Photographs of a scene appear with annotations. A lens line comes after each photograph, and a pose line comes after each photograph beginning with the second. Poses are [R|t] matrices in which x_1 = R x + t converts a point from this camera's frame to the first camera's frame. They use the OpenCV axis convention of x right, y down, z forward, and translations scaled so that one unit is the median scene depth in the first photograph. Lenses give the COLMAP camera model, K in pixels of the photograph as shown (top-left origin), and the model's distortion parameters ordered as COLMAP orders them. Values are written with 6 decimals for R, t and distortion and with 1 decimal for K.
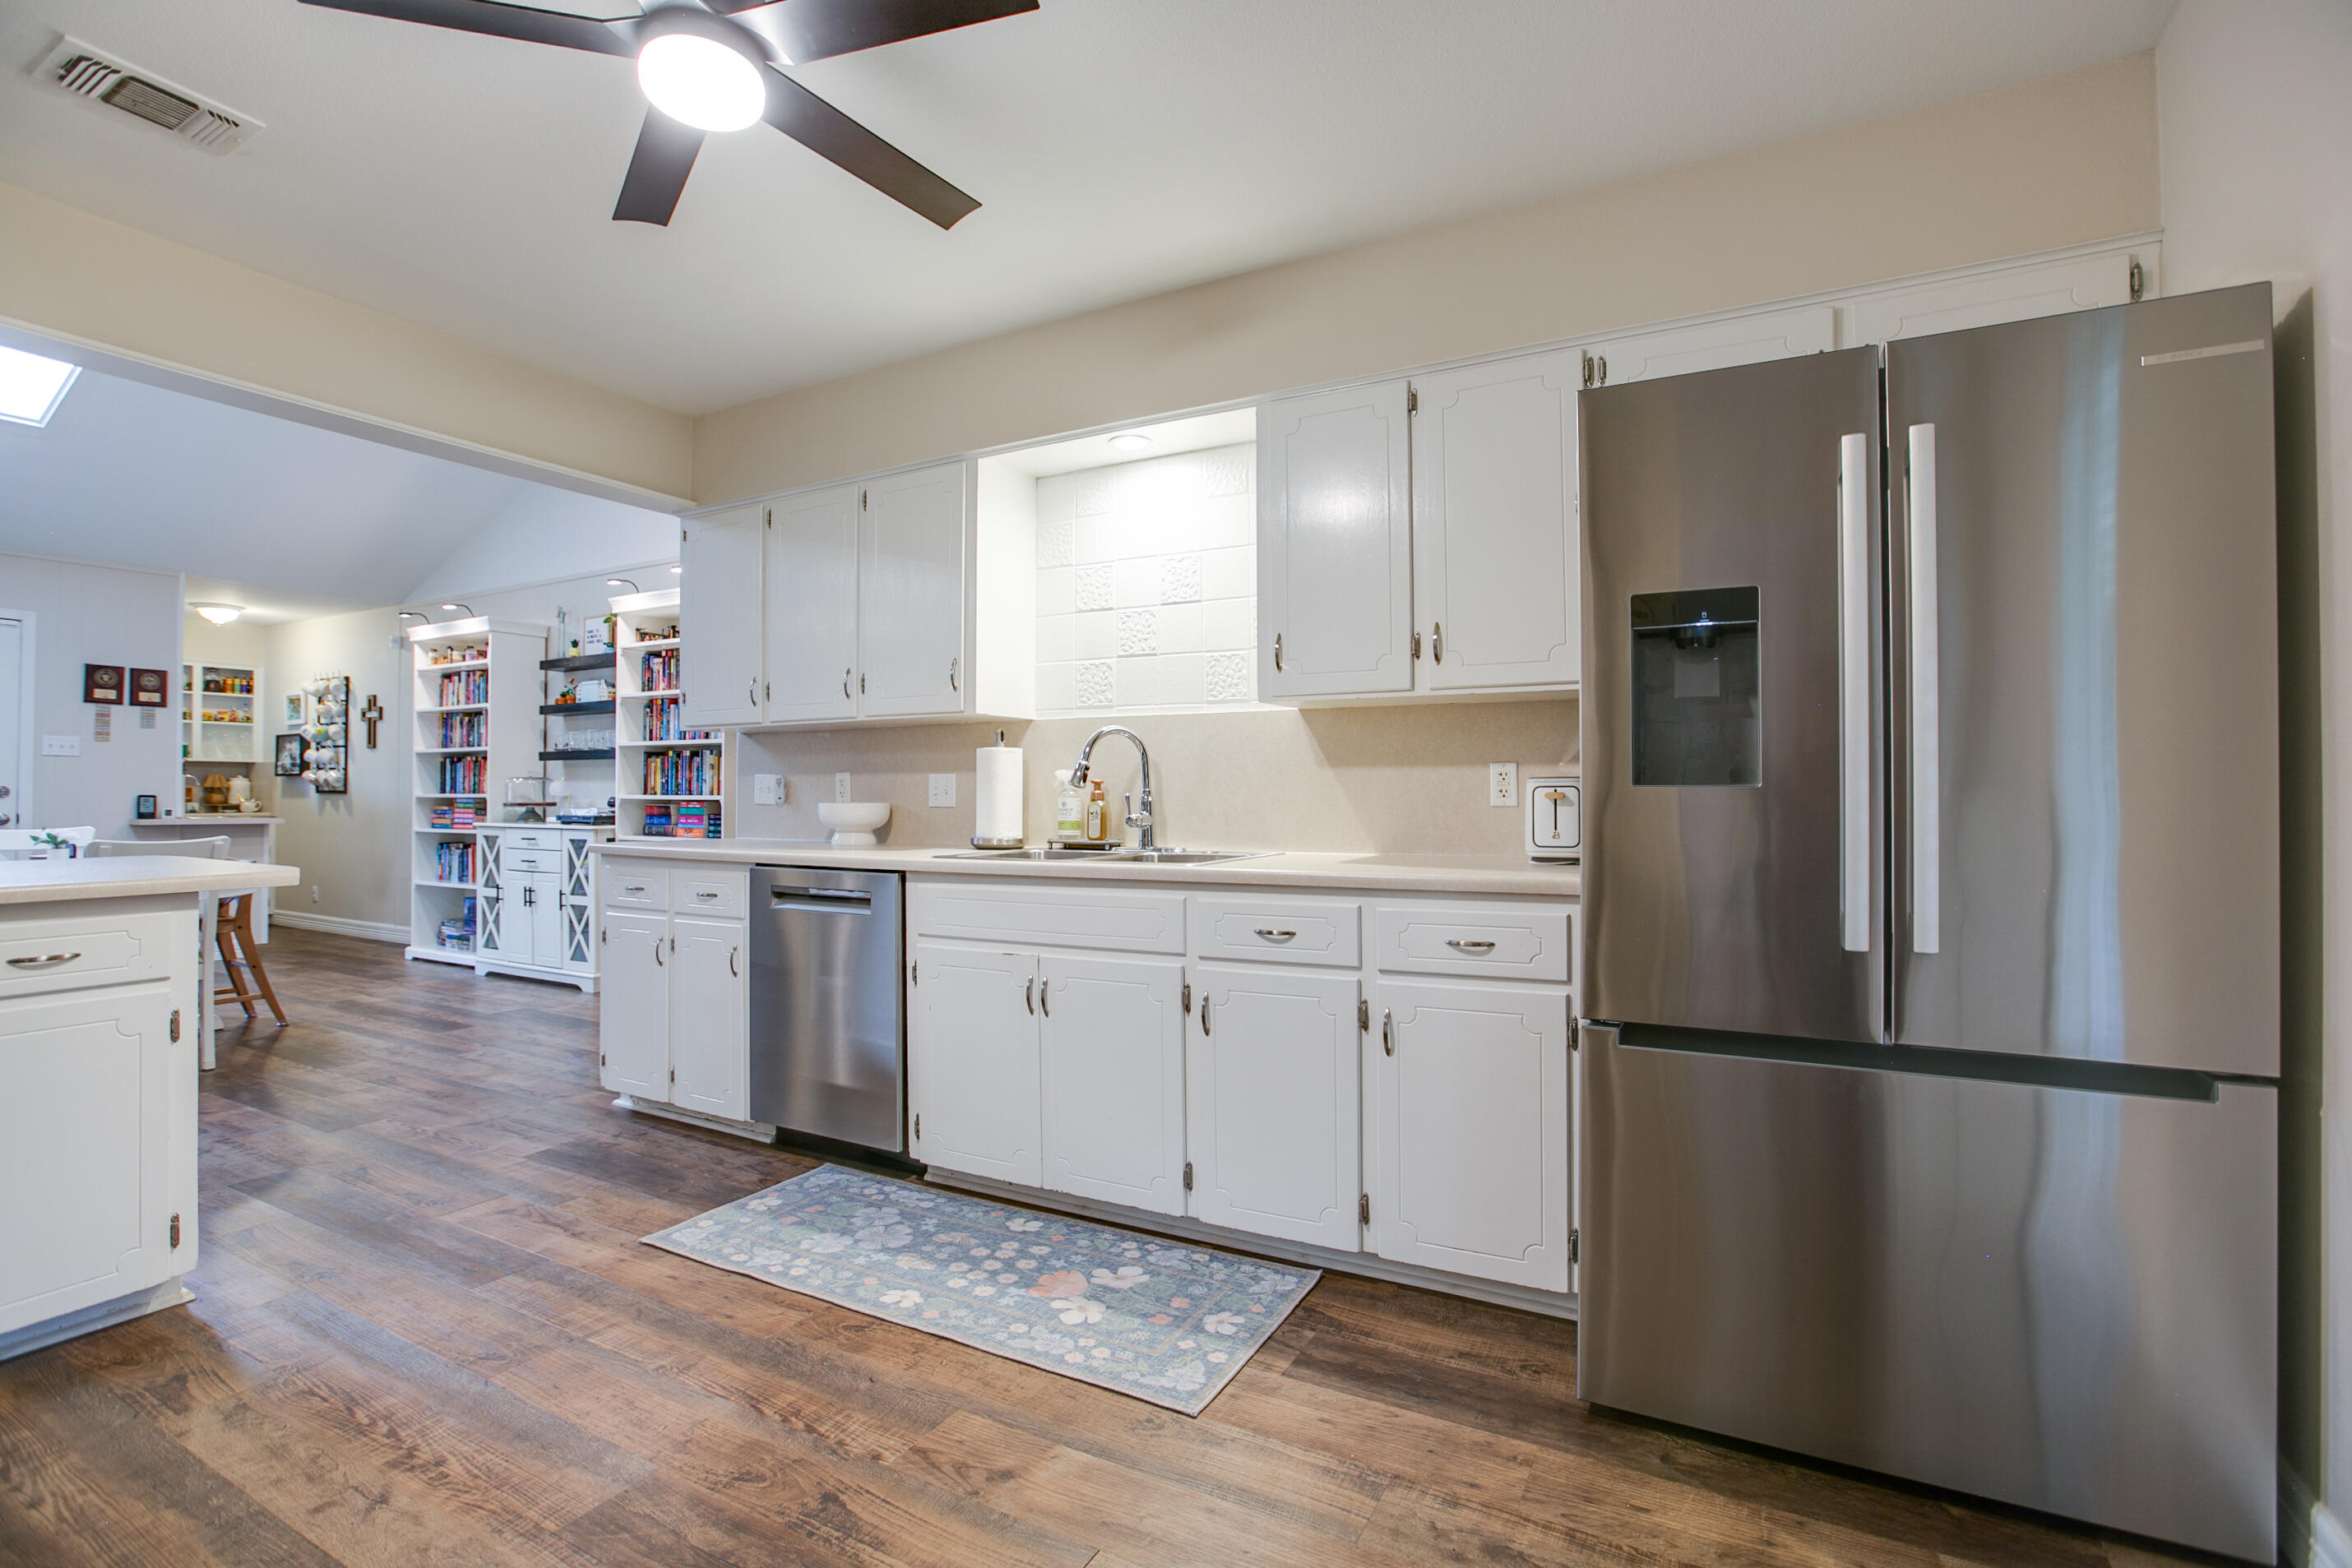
lens RADIAL K [[1079.0, 0, 1177.0], [0, 1079.0, 775.7], [0, 0, 1]] dist [-0.039316, 0.011197]
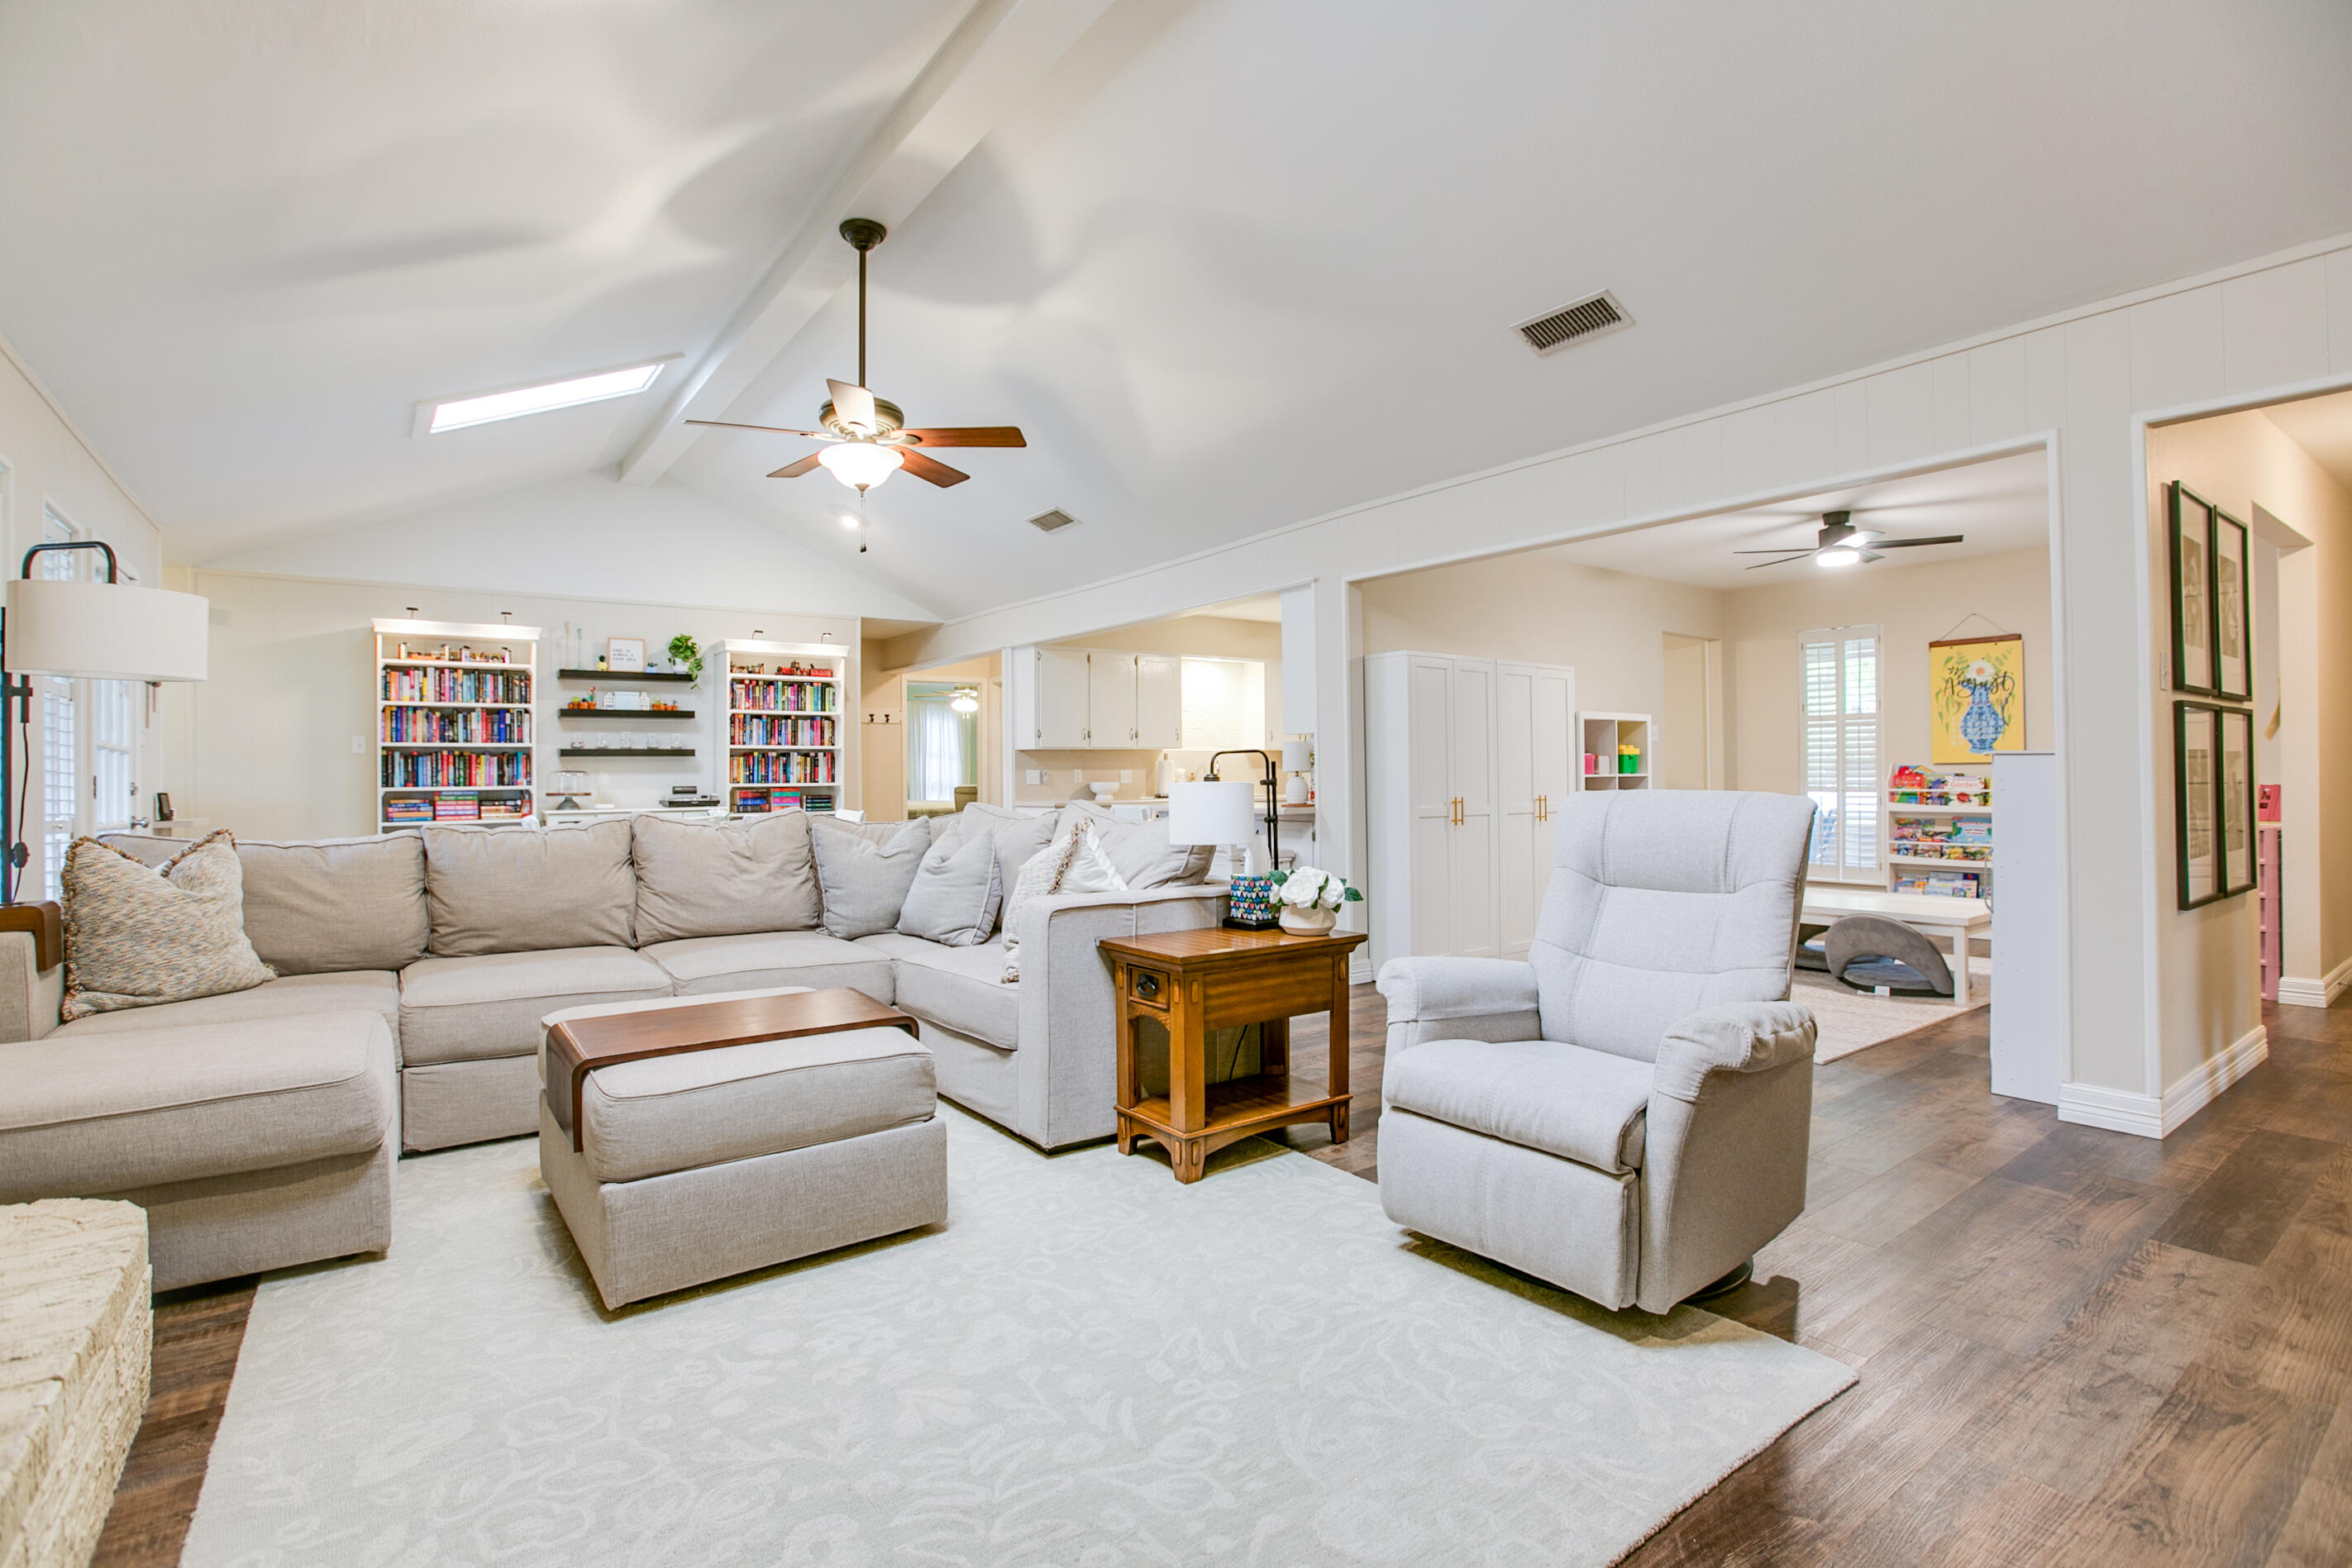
lens RADIAL K [[1103.9, 0, 1164.2], [0, 1103.9, 775.4], [0, 0, 1]] dist [-0.043685, 0.012074]
pose [[0.431080, -0.003404, 0.902307, -3.362903], [-0.003771, 0.999977, 0.005574, -0.005166], [-0.902306, -0.005806, 0.431057, -0.236065]]
